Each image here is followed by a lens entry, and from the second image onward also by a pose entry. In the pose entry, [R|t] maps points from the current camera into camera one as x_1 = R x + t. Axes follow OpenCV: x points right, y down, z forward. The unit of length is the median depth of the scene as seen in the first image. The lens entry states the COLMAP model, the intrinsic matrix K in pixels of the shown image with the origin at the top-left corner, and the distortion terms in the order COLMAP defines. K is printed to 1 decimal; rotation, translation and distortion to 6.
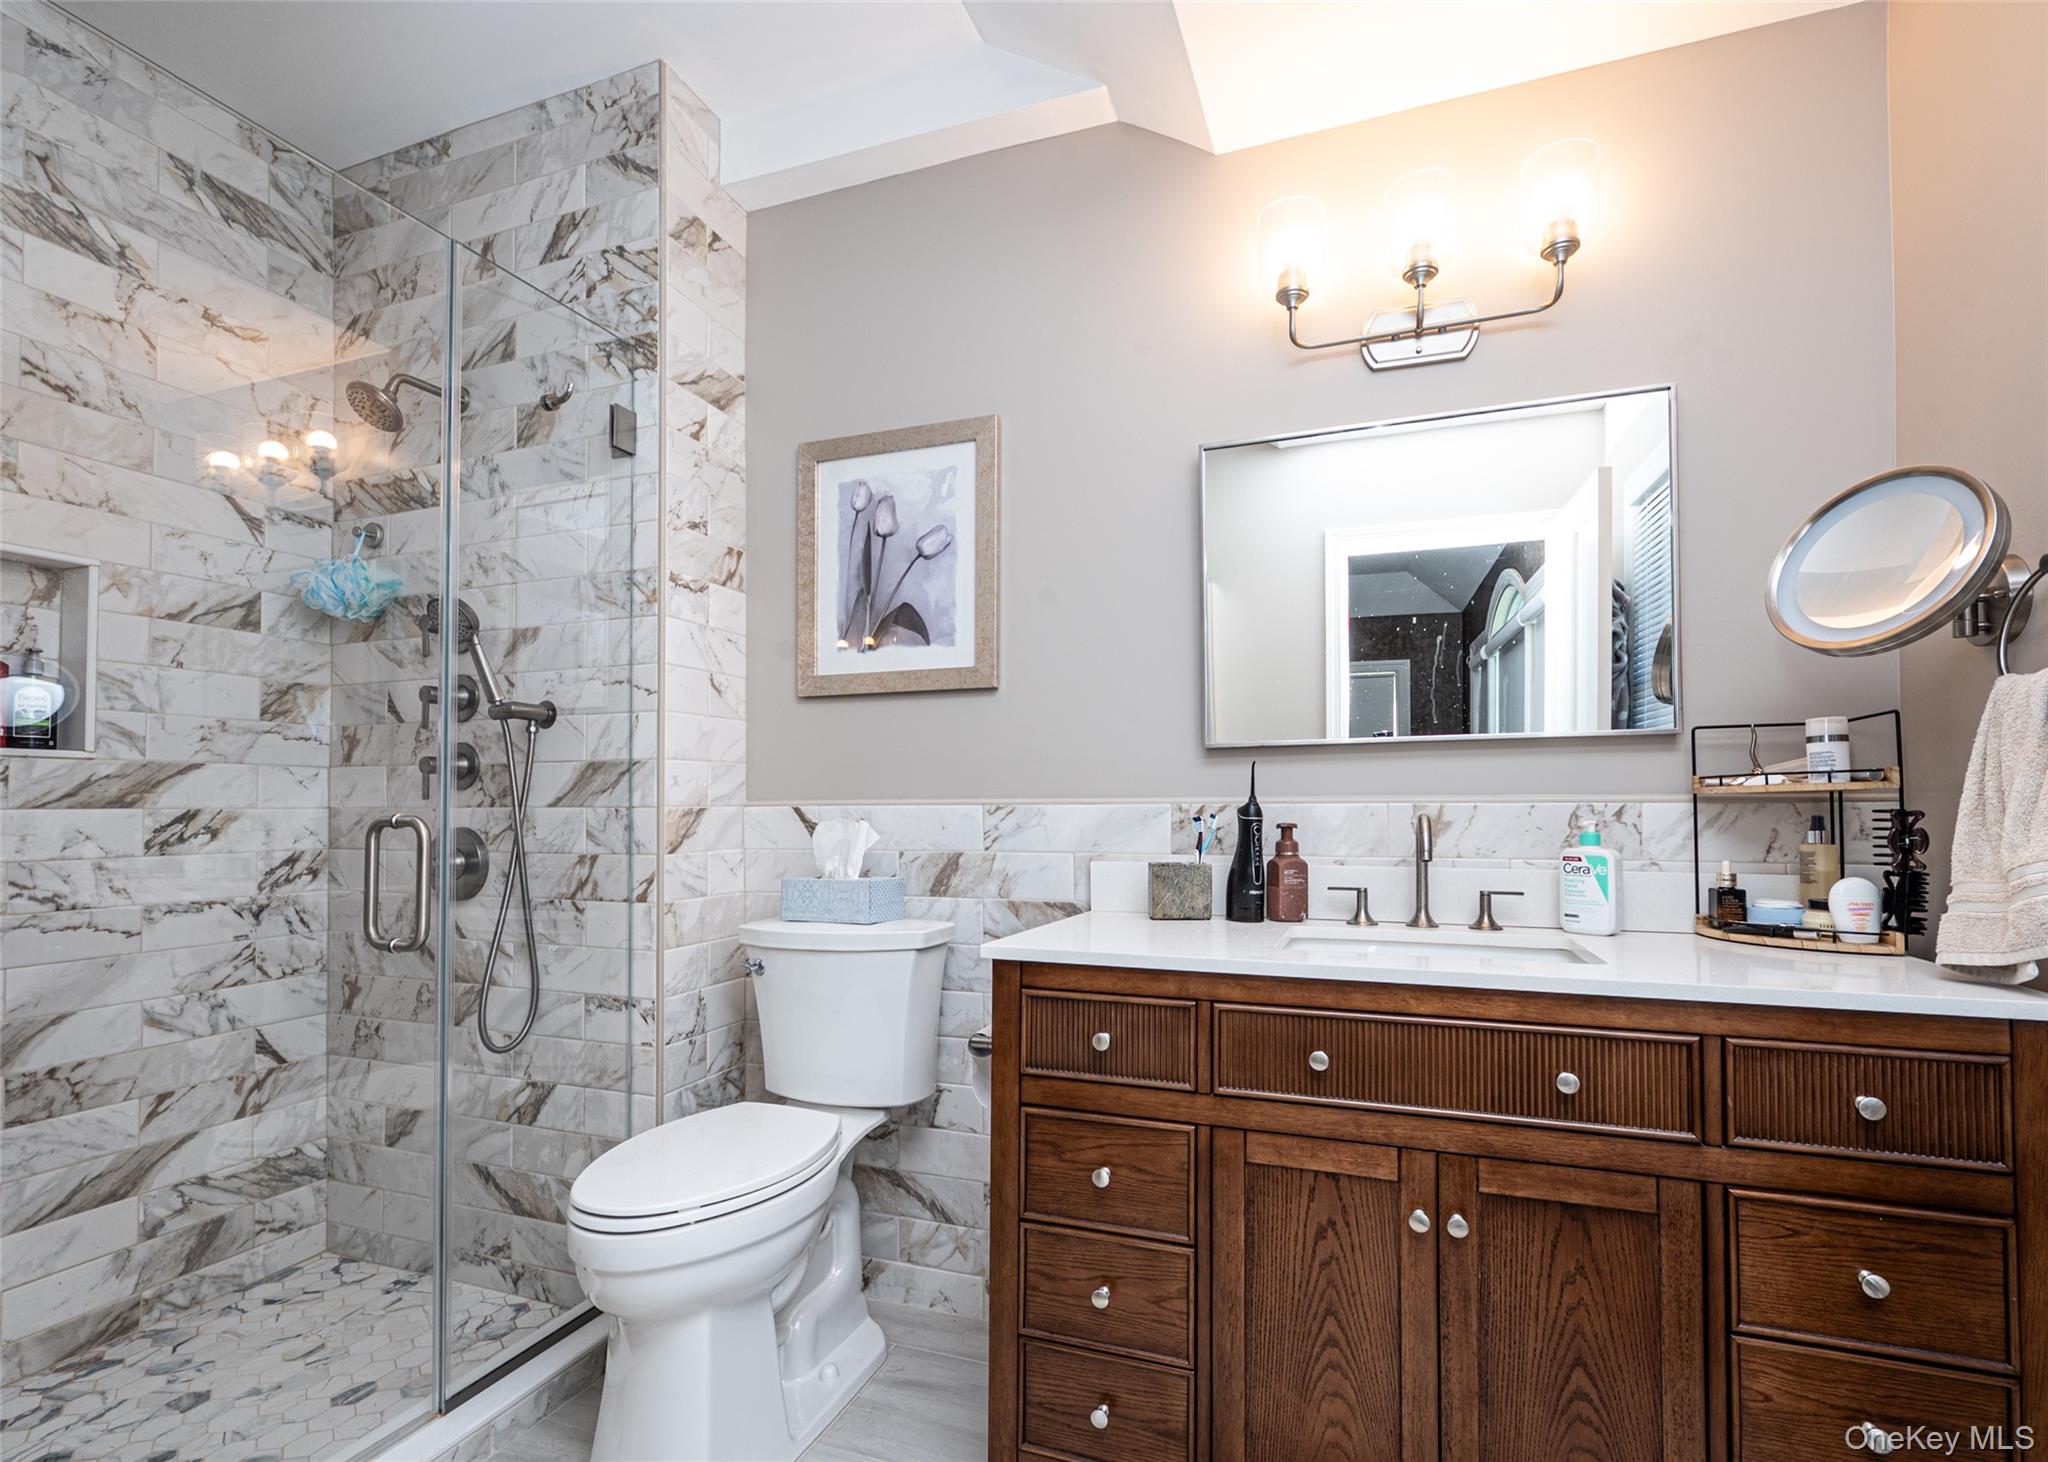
lens RADIAL K [[938.9, 0, 1033.0], [0, 938.9, 789.1], [0, 0, 1]] dist [-0.000697, 0.000453]
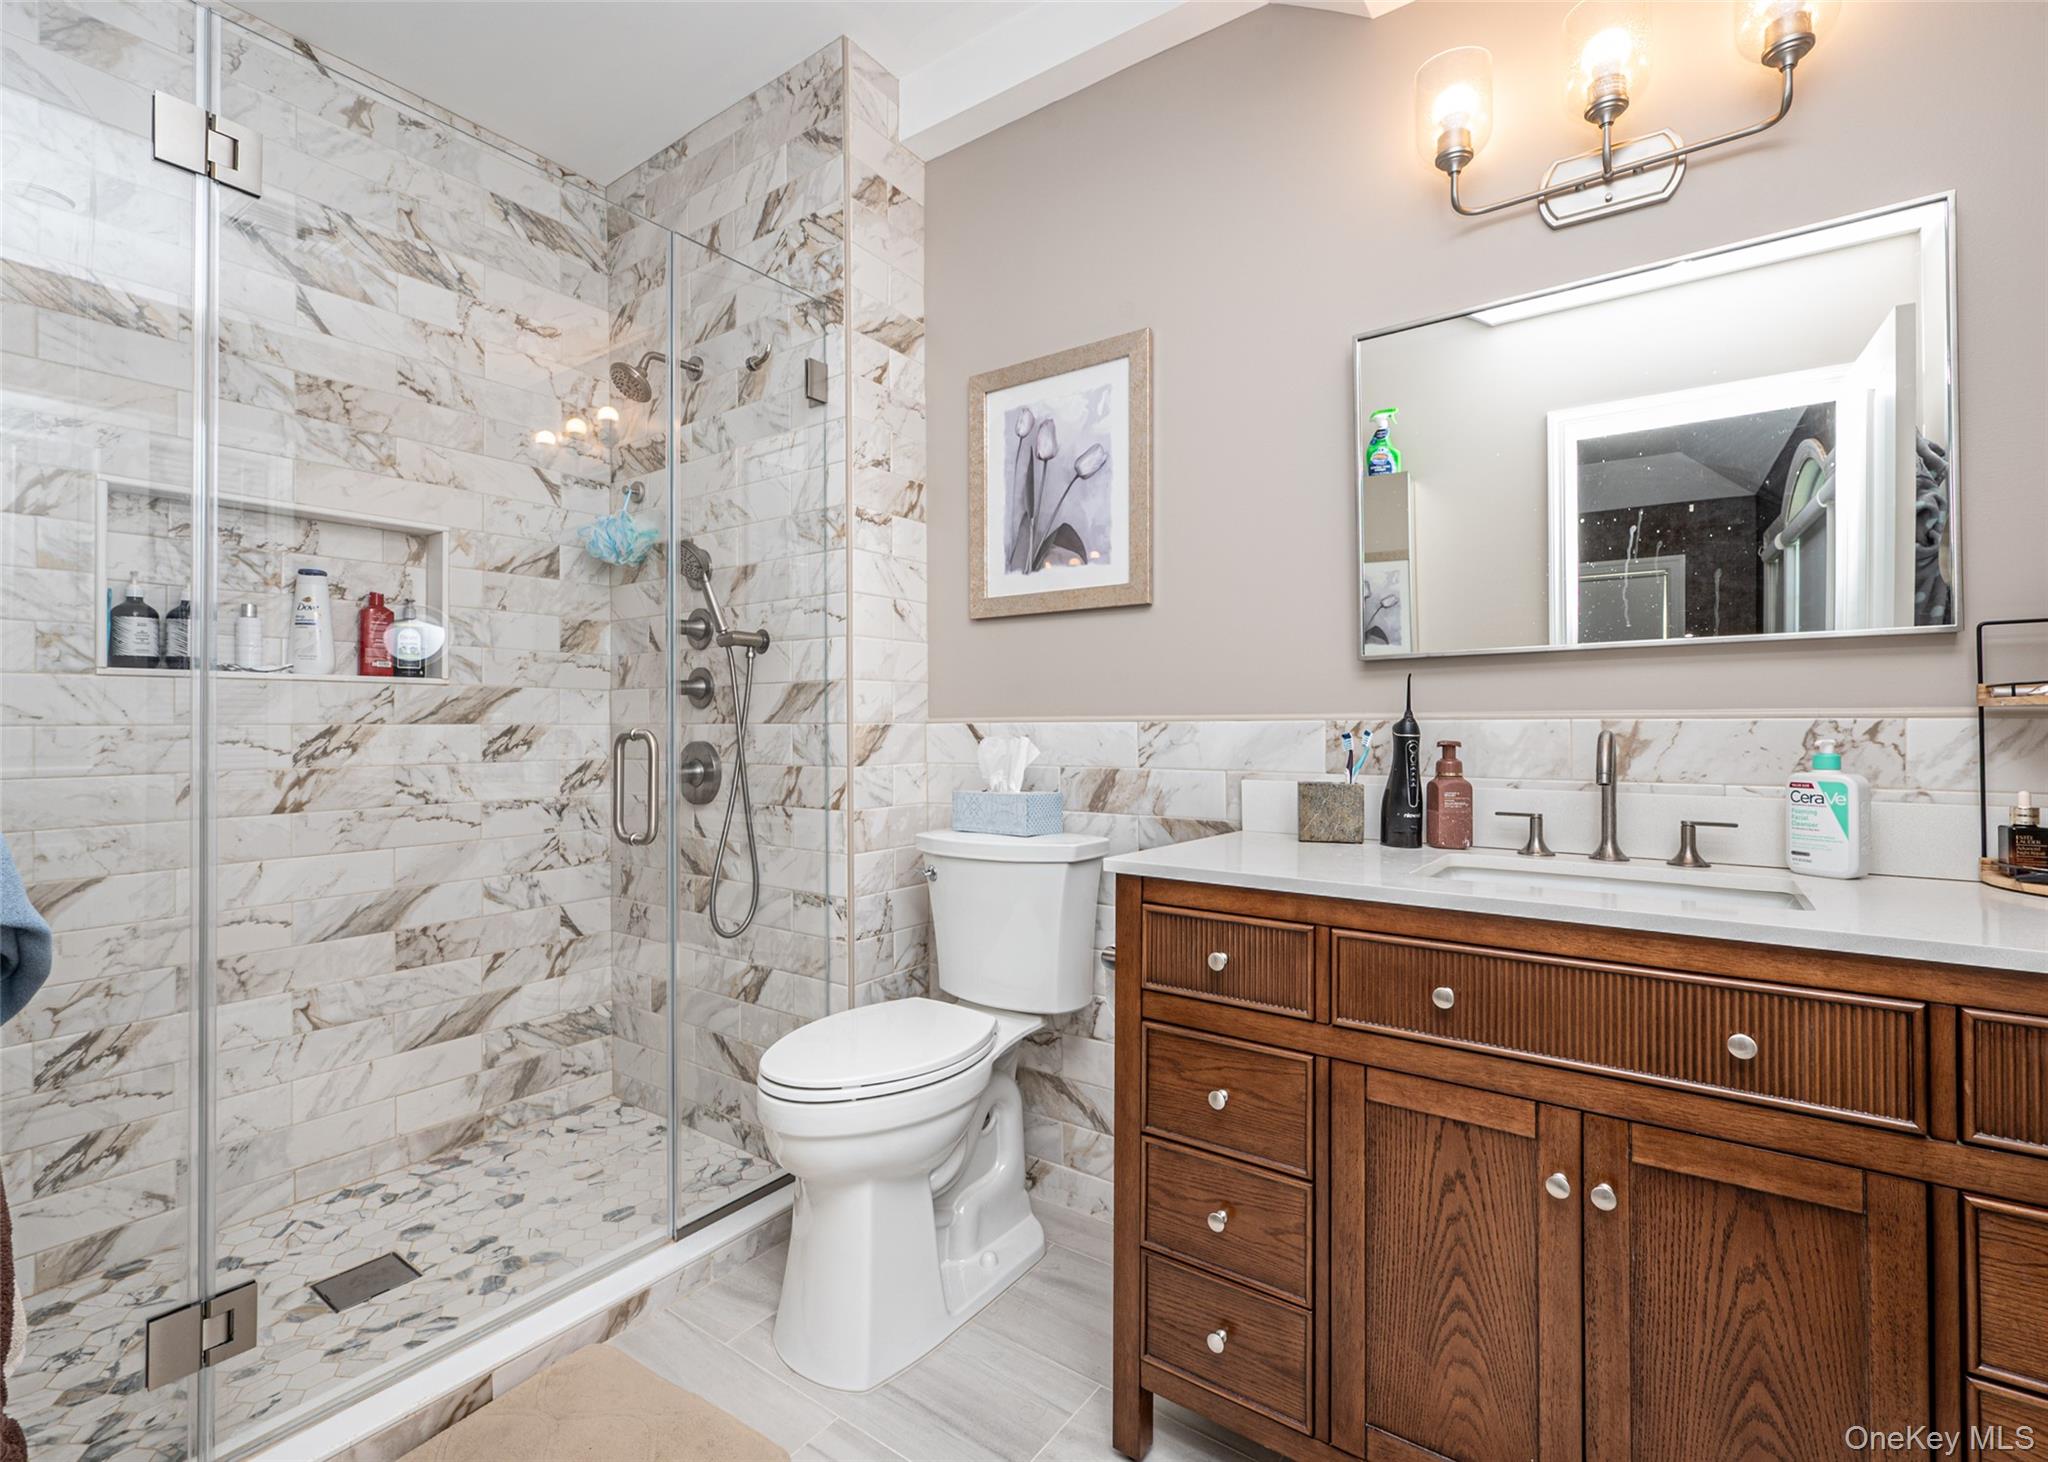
lens RADIAL K [[947.0, 0, 1020.8], [0, 947.0, 722.7], [0, 0, 1]] dist [0.000609, 0.000048]
pose [[0.958422, 0.001531, -0.285349, 0.116267], [0.002161, 0.999918, 0.012624, 0.005004], [0.285345, -0.012716, 0.958340, -0.002230]]
